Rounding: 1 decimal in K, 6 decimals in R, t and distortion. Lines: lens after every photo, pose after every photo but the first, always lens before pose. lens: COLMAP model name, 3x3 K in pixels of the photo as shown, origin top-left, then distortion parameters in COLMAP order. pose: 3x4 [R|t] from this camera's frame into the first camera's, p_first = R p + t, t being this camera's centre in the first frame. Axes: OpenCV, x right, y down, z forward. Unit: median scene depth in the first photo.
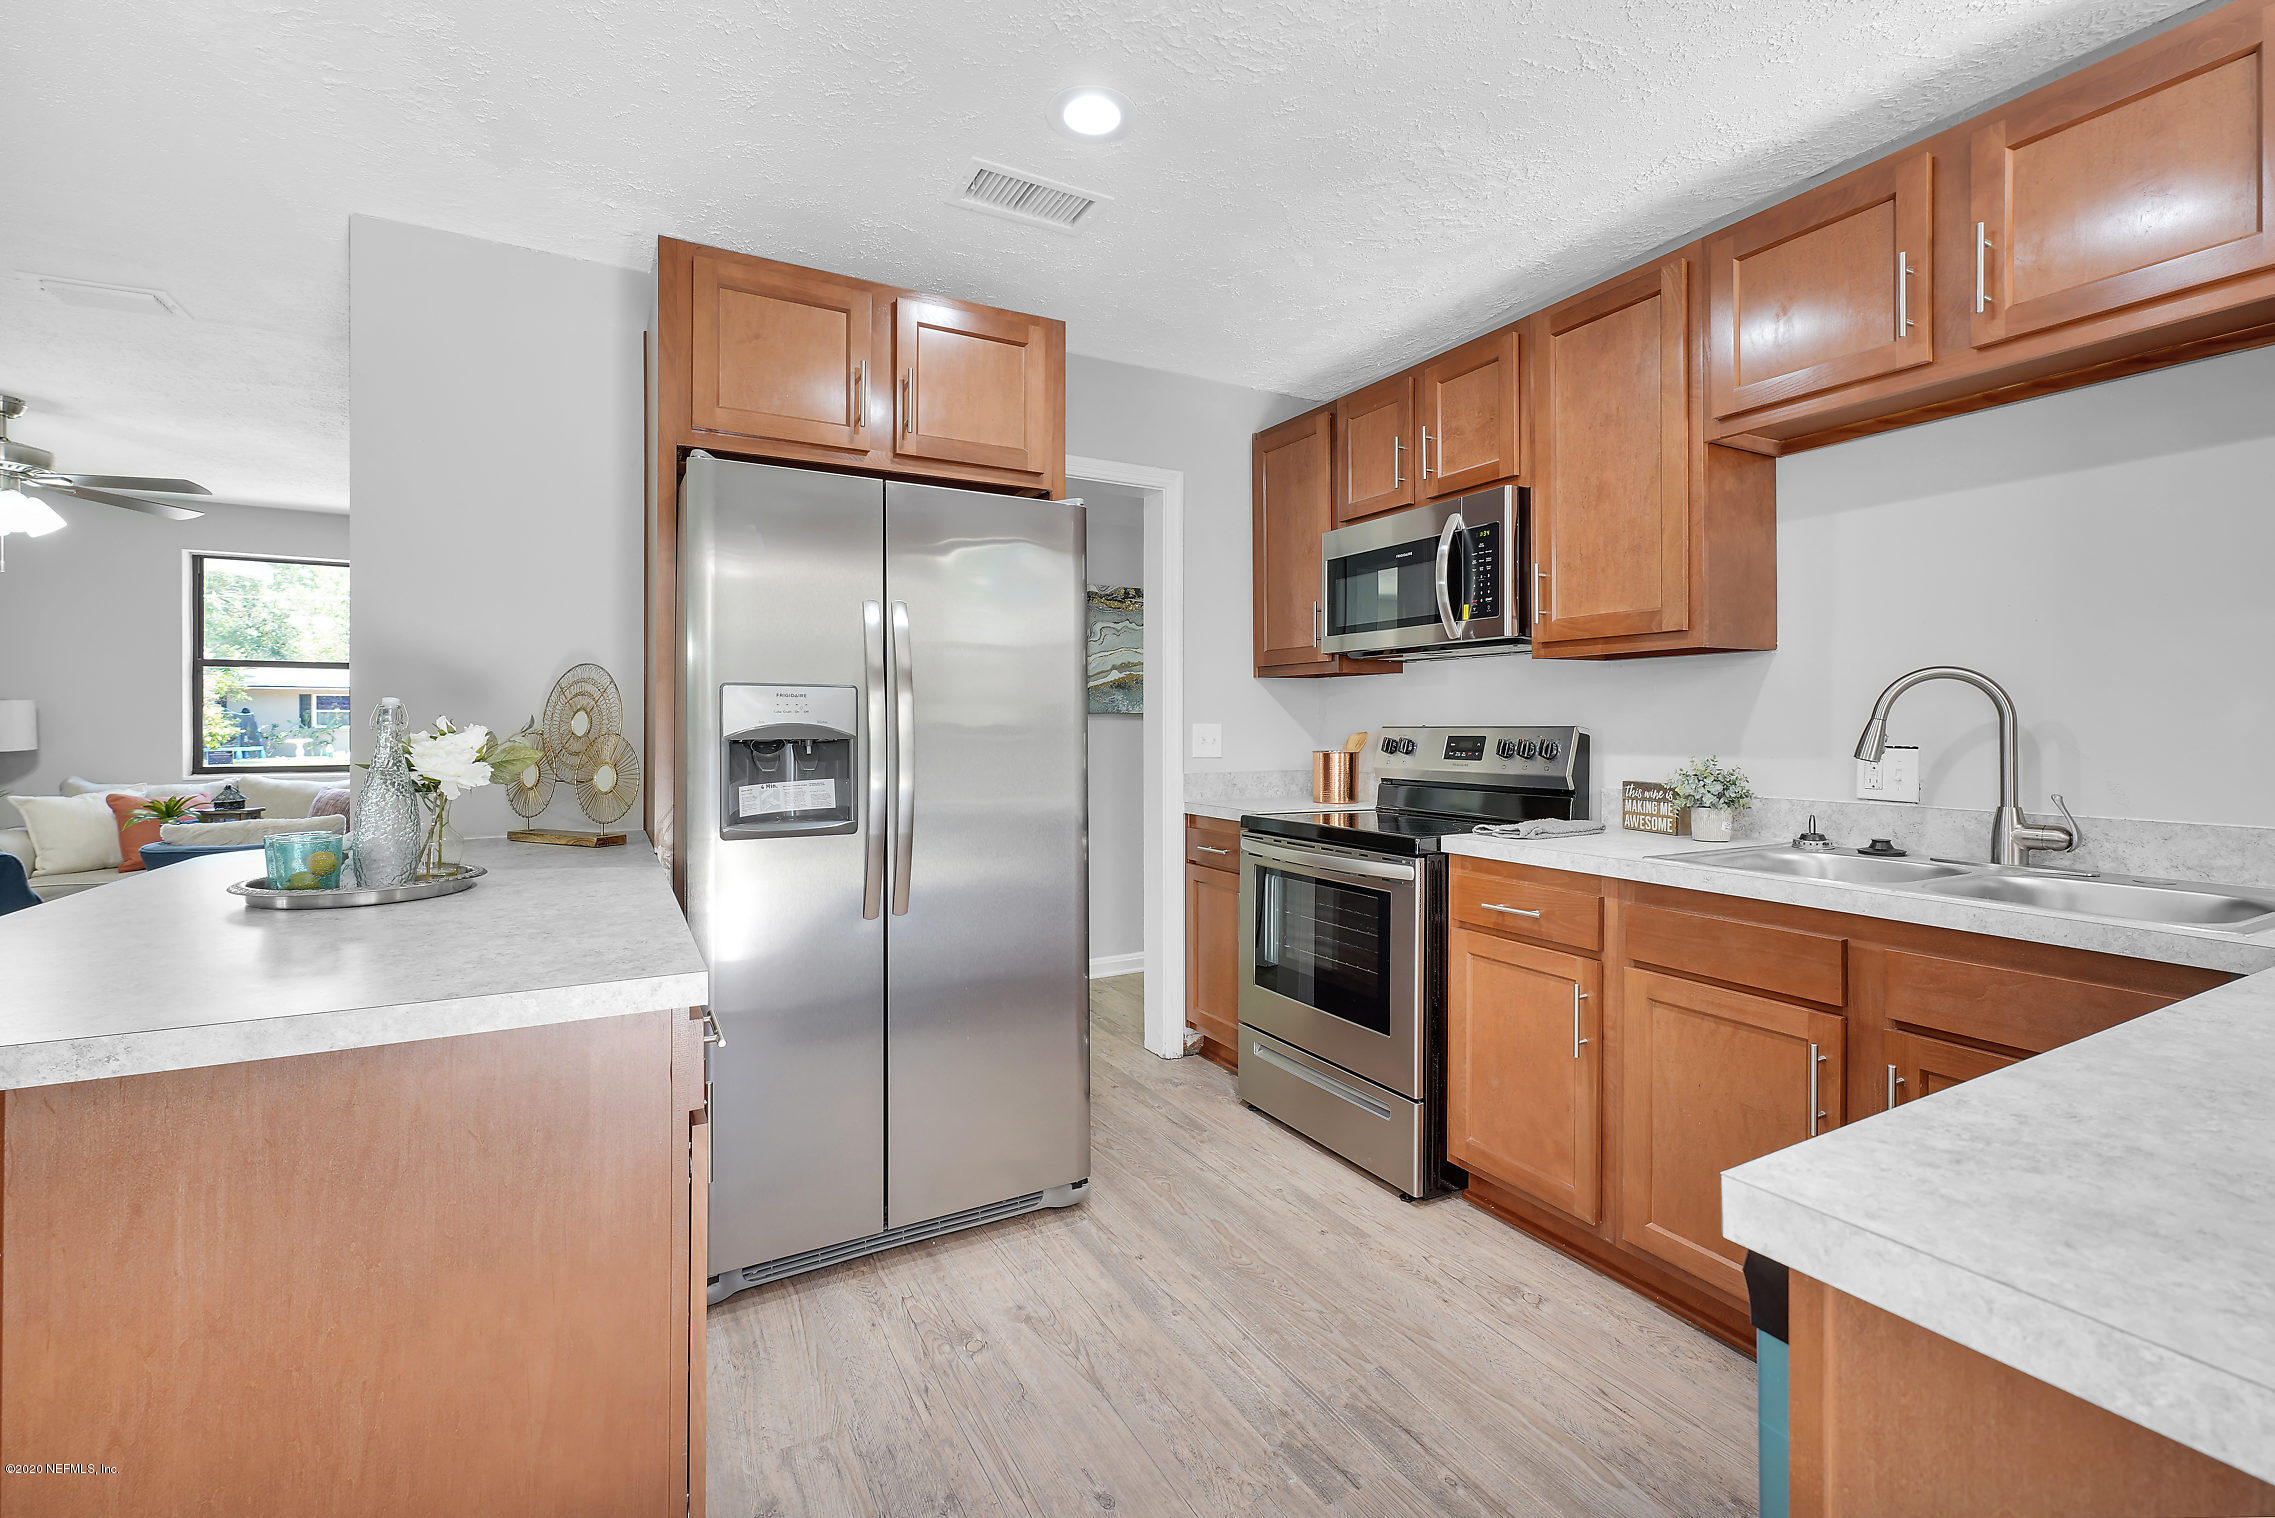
lens RADIAL K [[968.9, 0, 1123.0], [0, 968.9, 726.4], [0, 0, 1]] dist [-0.000109, -0.000166]
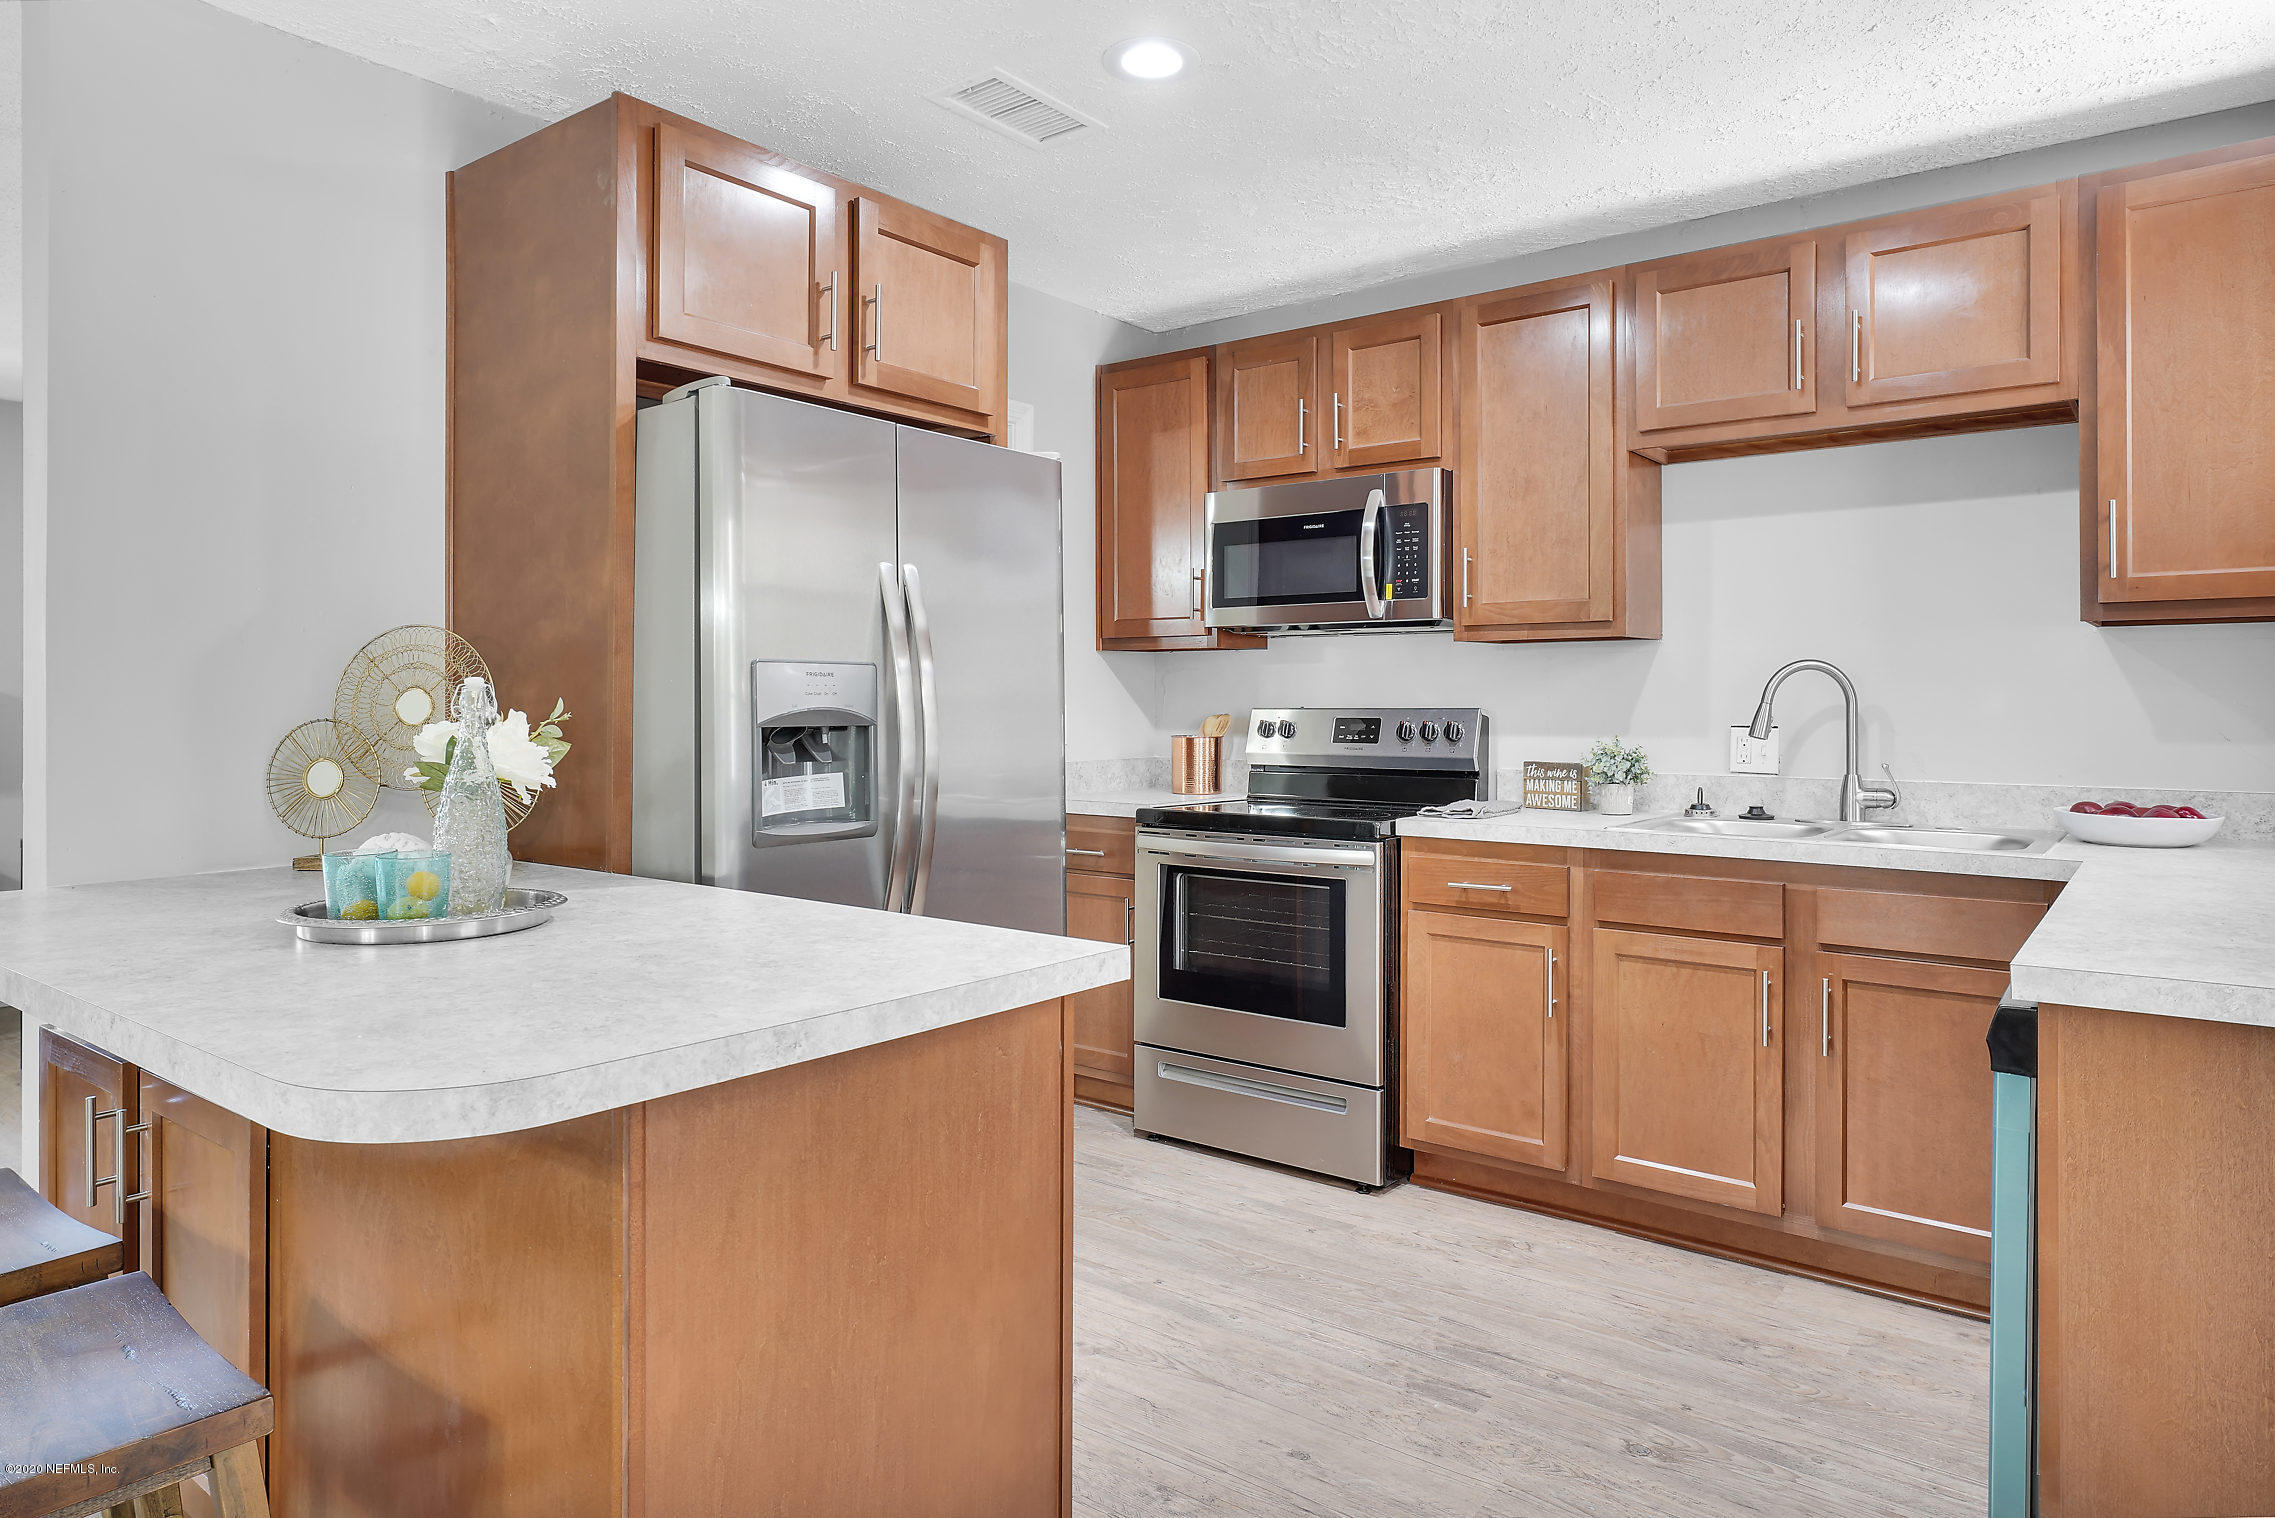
lens RADIAL K [[1360.9, 0, 1133.8], [0, 1360.9, 700.6], [0, 0, 1]] dist [0.001612, 0.000616]
pose [[0.914532, 0.001300, 0.404511, -0.486217], [-0.000539, 0.999998, -0.001995, -0.005579], [-0.404513, 0.001606, 0.914531, -0.168234]]
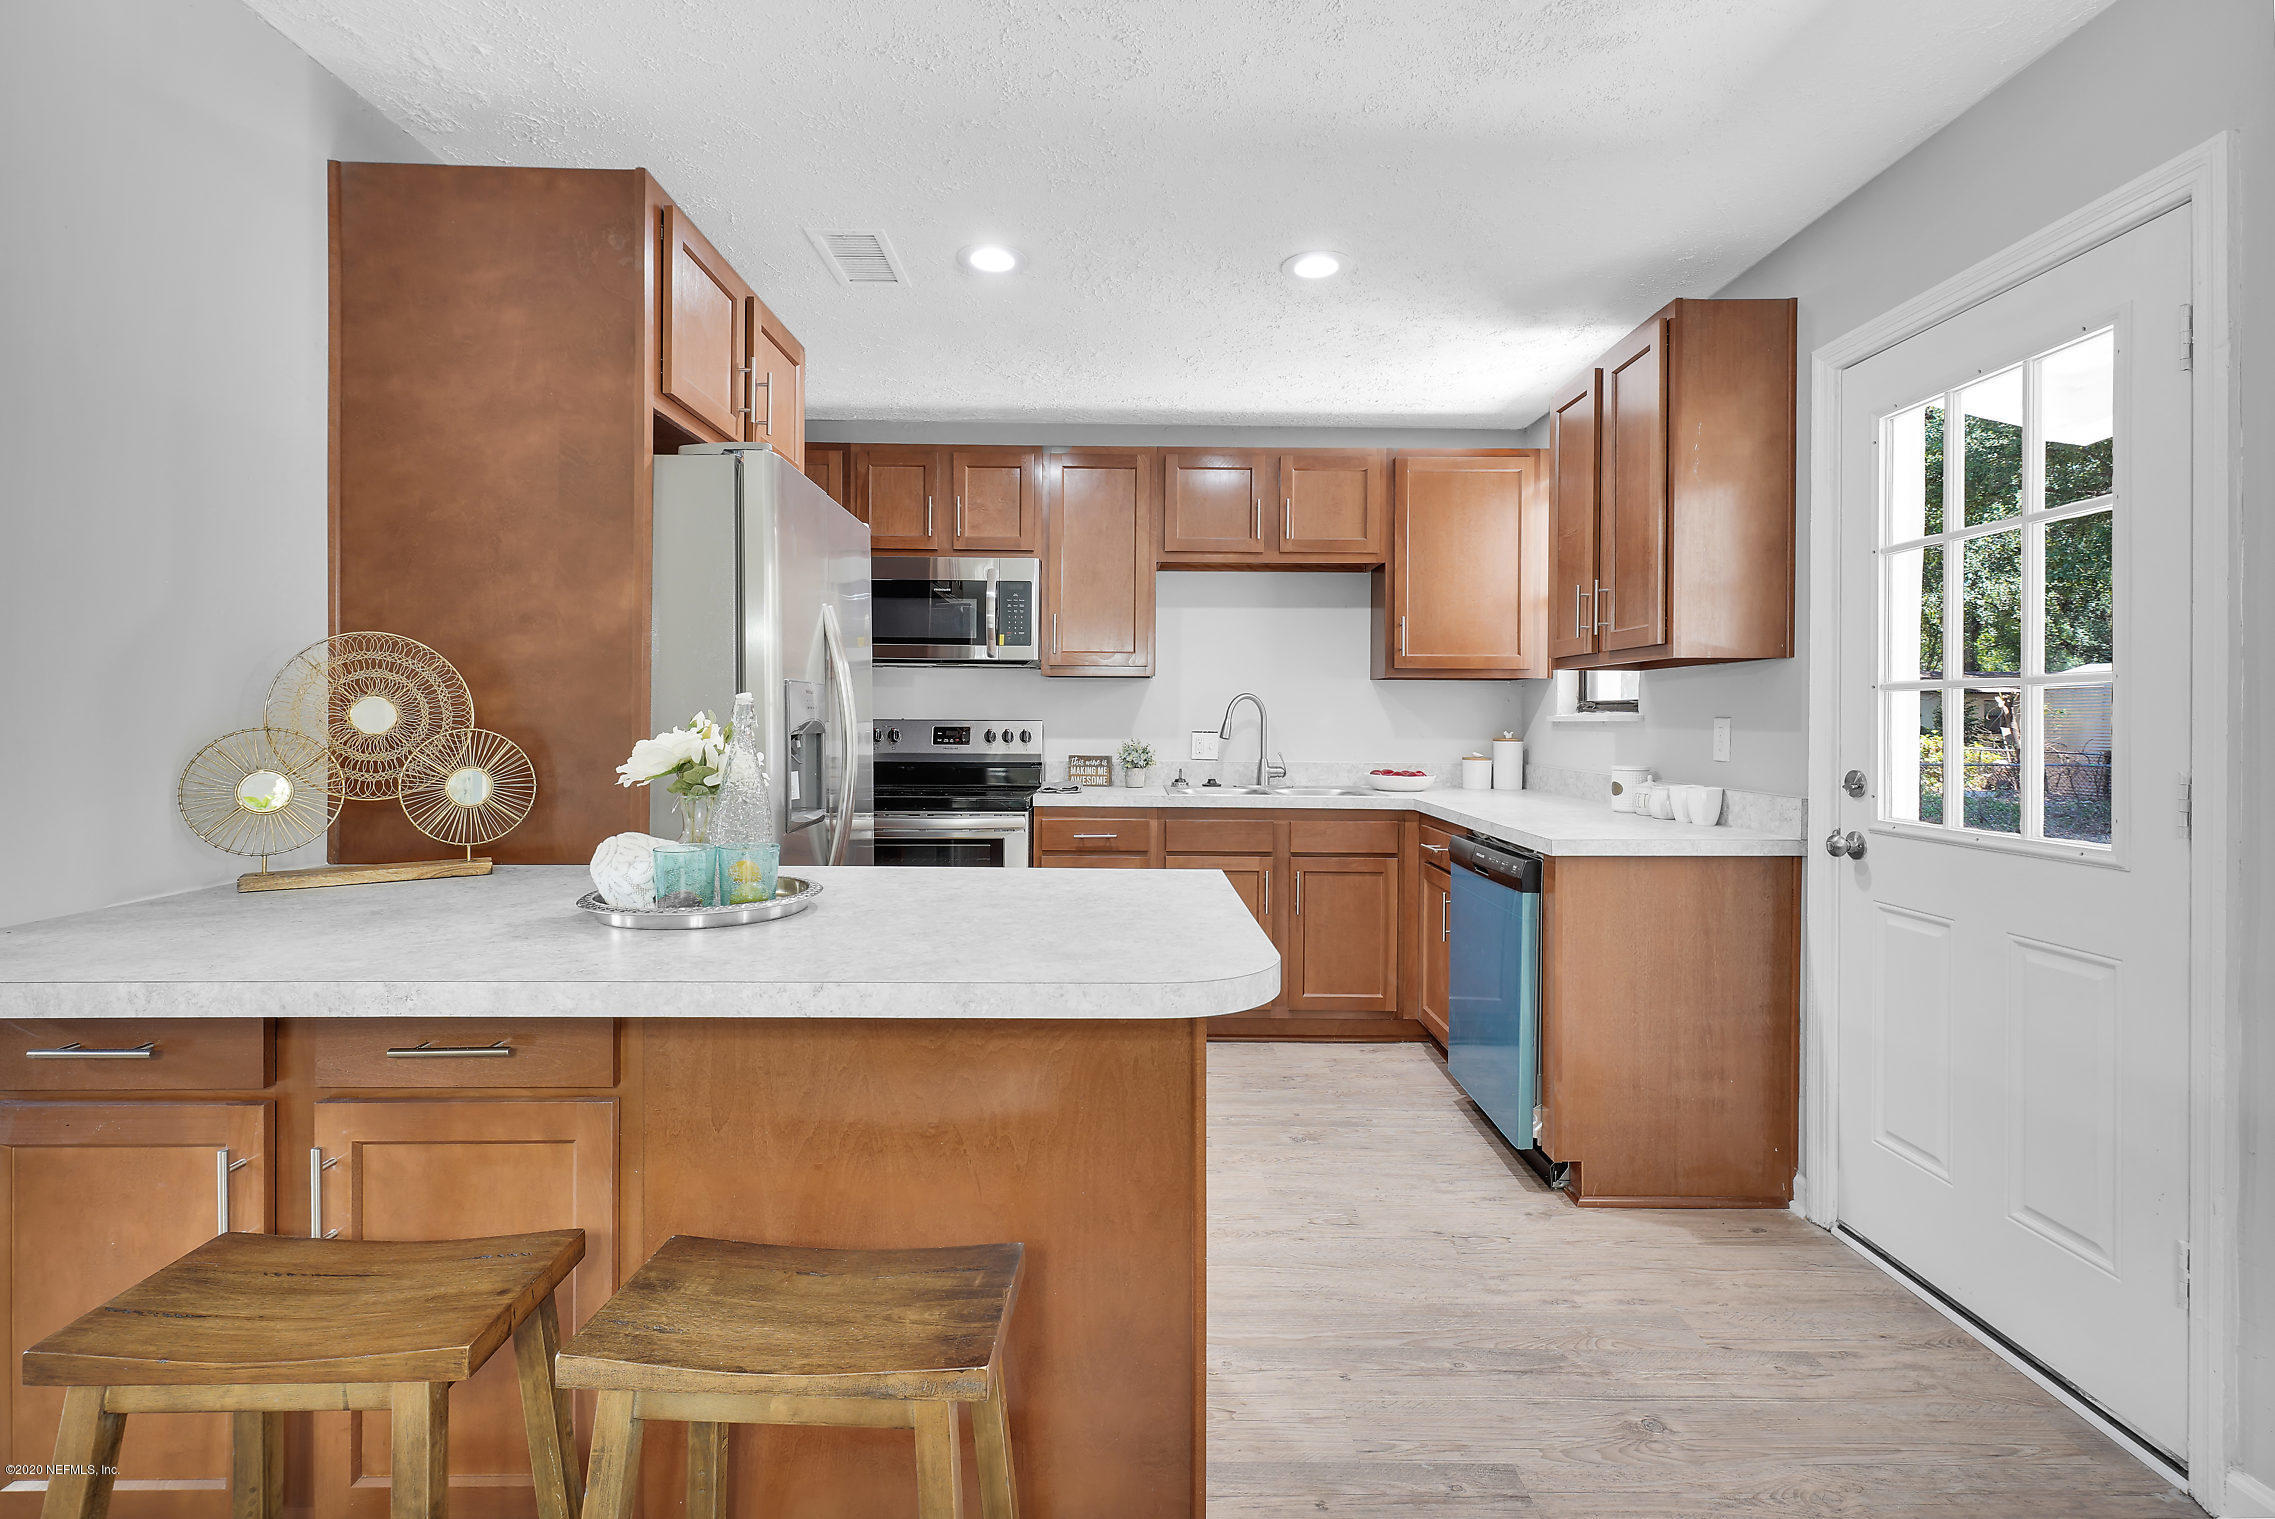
lens RADIAL K [[1025.5, 0, 1125.3], [0, 1025.5, 722.6], [0, 0, 1]] dist [0.000099, -0.000023]
pose [[0.469870, -0.000426, 0.882735, -0.988079], [-0.007427, 0.999963, 0.004436, -0.005194], [-0.882704, -0.008640, 0.469849, 0.148550]]
